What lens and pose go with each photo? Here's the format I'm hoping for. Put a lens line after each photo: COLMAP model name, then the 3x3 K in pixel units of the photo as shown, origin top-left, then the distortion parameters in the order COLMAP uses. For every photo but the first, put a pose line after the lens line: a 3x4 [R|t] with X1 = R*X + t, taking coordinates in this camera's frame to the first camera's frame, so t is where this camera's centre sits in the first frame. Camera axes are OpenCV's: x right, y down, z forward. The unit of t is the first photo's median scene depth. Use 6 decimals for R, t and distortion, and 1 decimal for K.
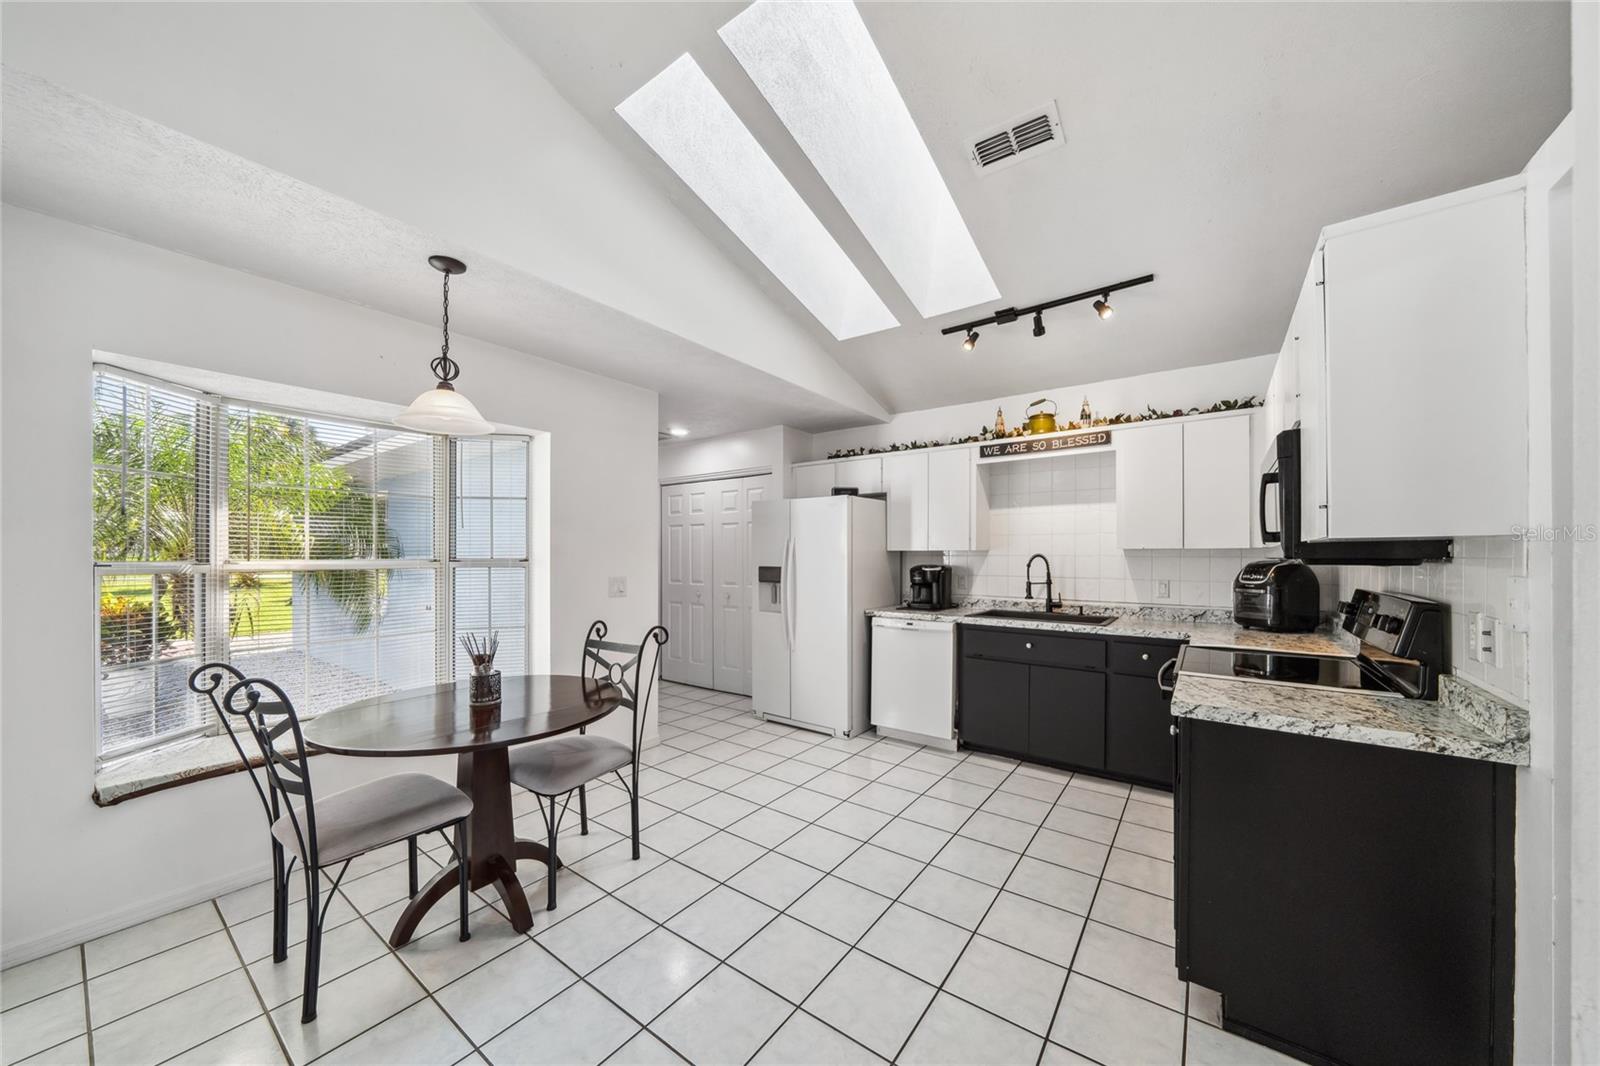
lens RADIAL K [[548.6, 0, 824.2], [0, 548.6, 553.4], [0, 0, 1]] dist [-0.000880, -0.000021]
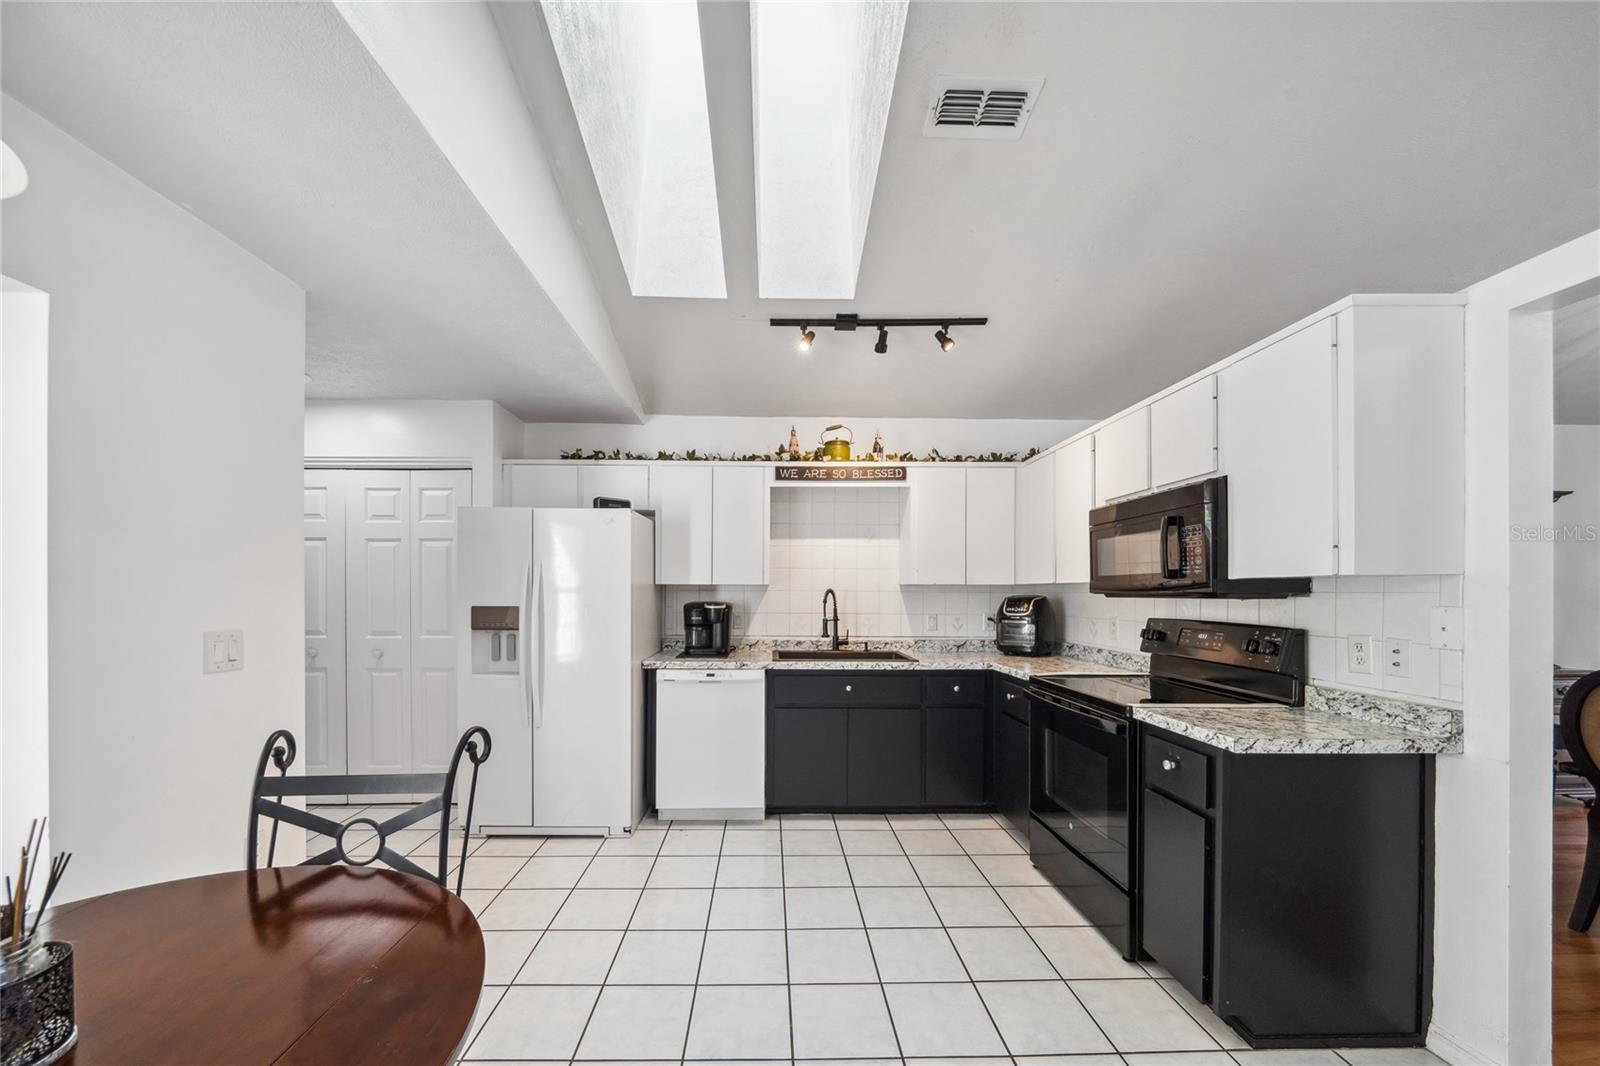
lens RADIAL K [[566.2, 0, 802.6], [0, 566.2, 590.9], [0, 0, 1]] dist [-0.000740, -0.000034]
pose [[0.808962, 0.002351, 0.587856, -0.230894], [-0.004132, 0.999990, 0.001687, 0.003041], [-0.587846, -0.003794, 0.808964, 0.254476]]
